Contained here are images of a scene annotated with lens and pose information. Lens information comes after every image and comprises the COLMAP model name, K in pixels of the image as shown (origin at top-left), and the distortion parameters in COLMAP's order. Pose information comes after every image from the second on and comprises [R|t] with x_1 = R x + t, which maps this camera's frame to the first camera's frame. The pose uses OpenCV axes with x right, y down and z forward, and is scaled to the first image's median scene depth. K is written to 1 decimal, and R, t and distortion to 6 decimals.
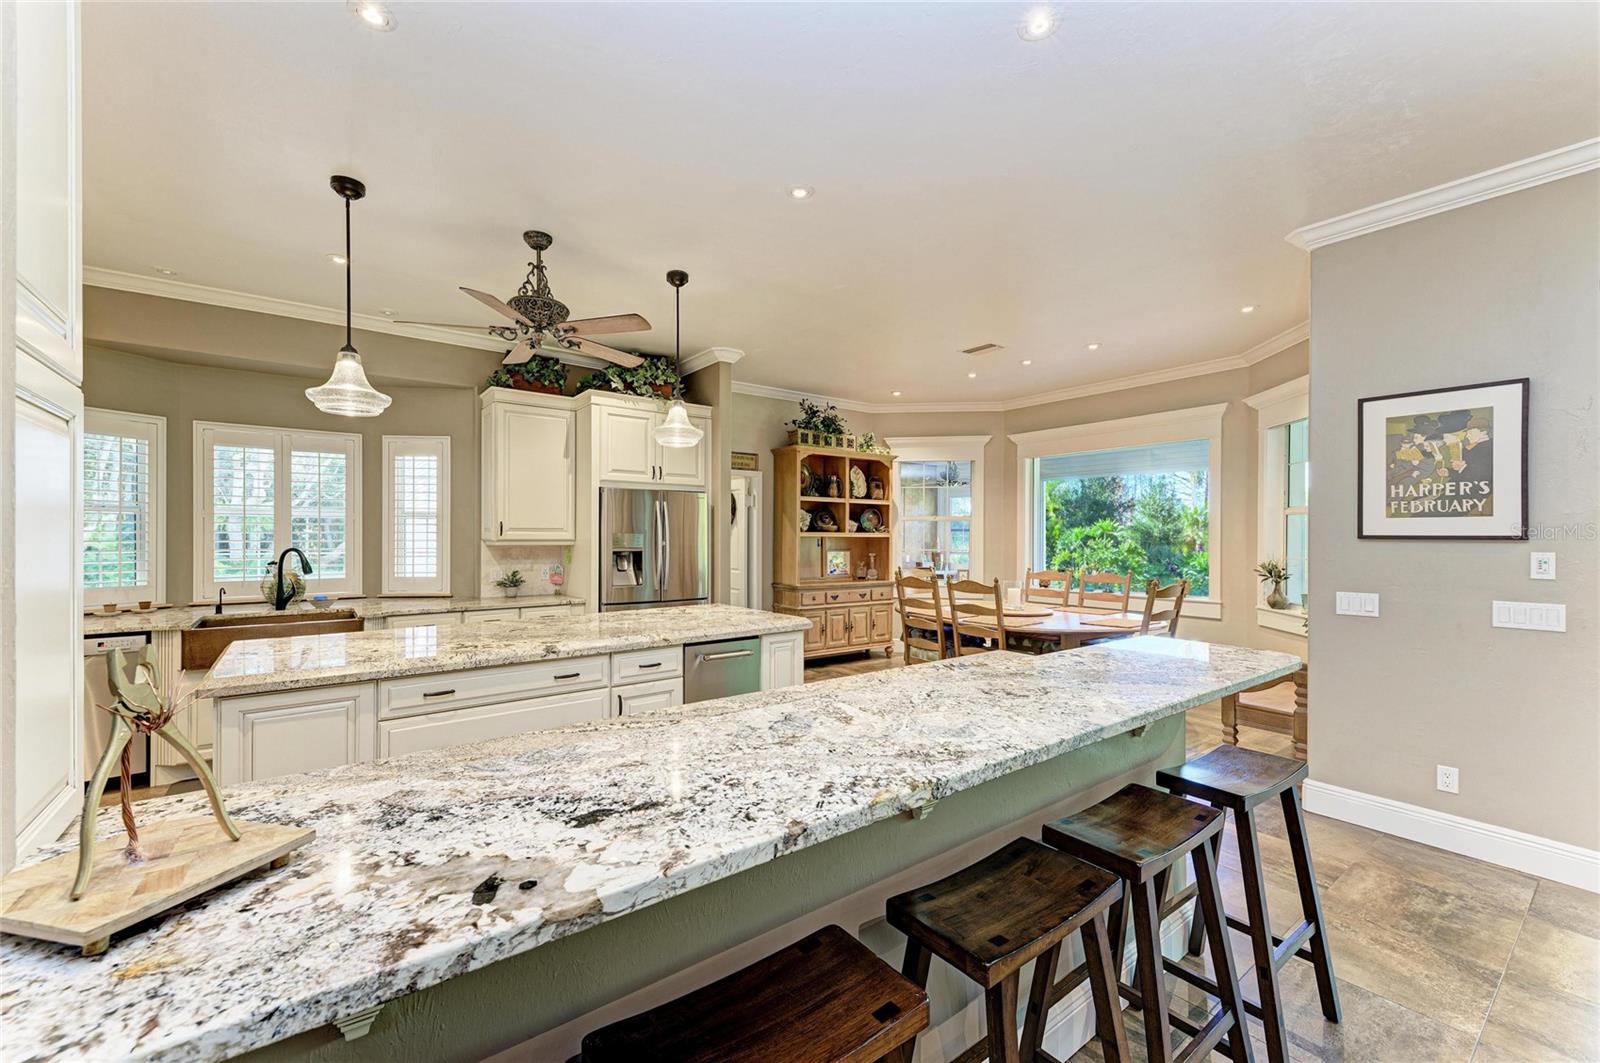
lens RADIAL K [[648.8, 0, 805.7], [0, 648.8, 532.8], [0, 0, 1]] dist [0.014527, -0.003267]
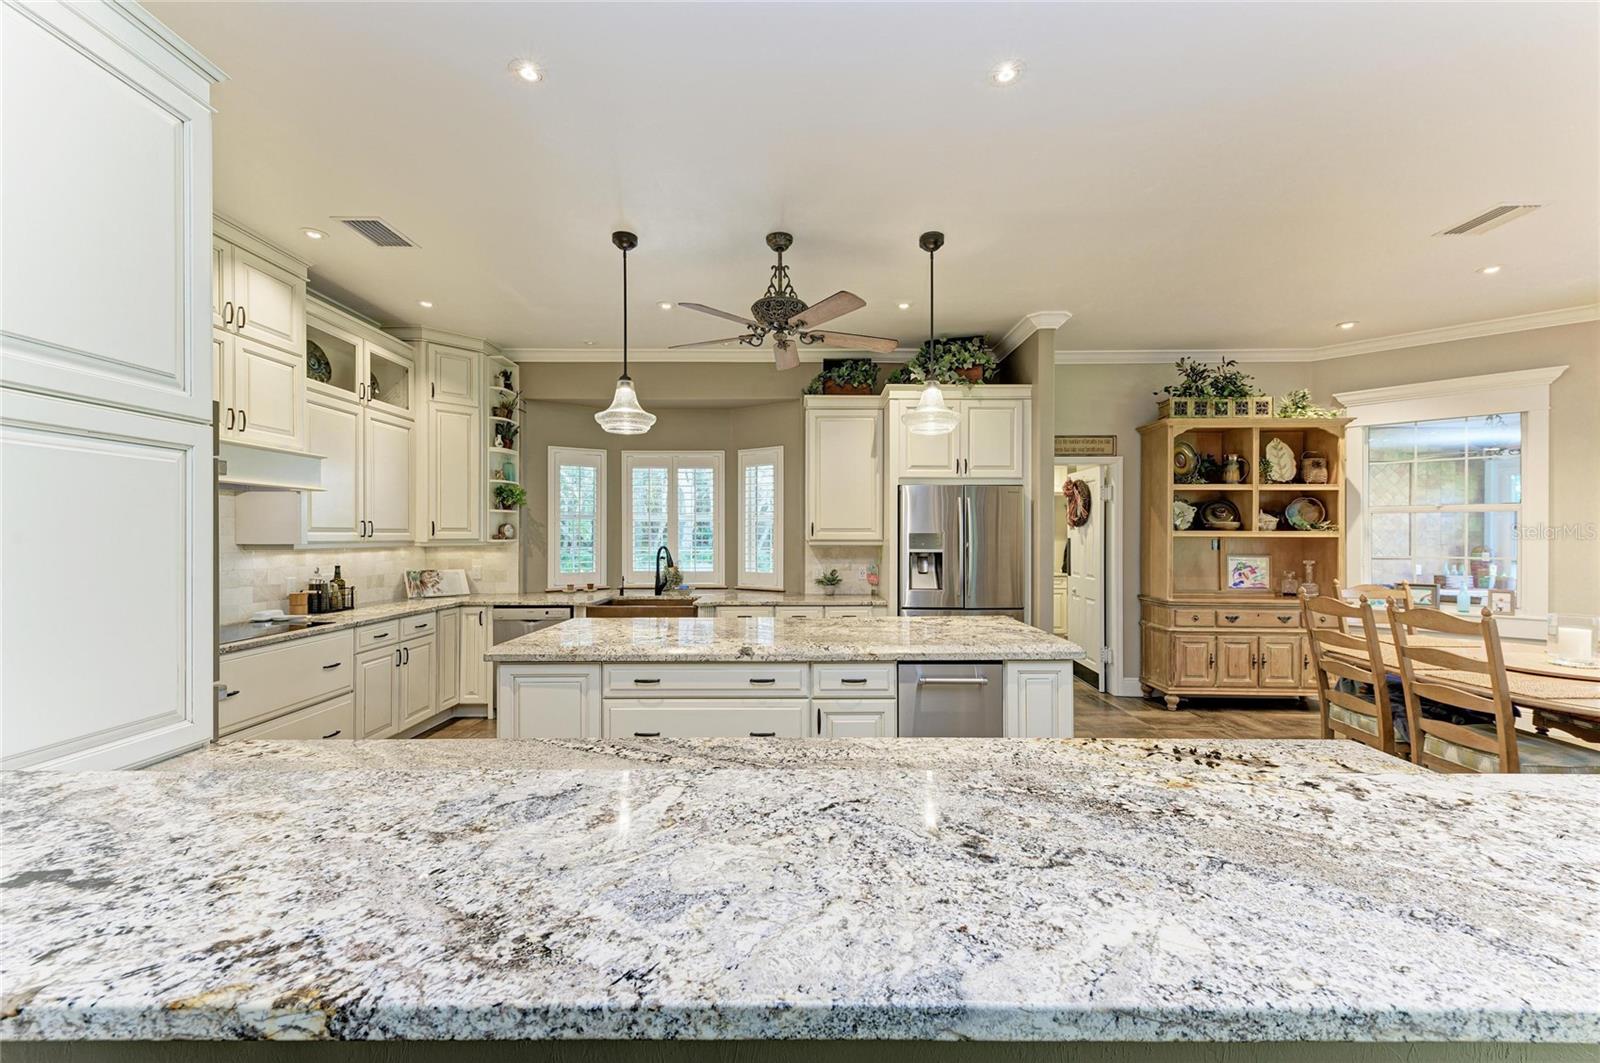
lens RADIAL K [[648.8, 0, 802.3], [0, 648.8, 534.0], [0, 0, 1]] dist [0.014527, -0.003267]
pose [[0.790366, -0.003335, -0.612626, 0.201083], [0.004107, 0.999992, -0.000144, 0.001646], [0.612622, -0.002402, 0.790373, 0.199839]]
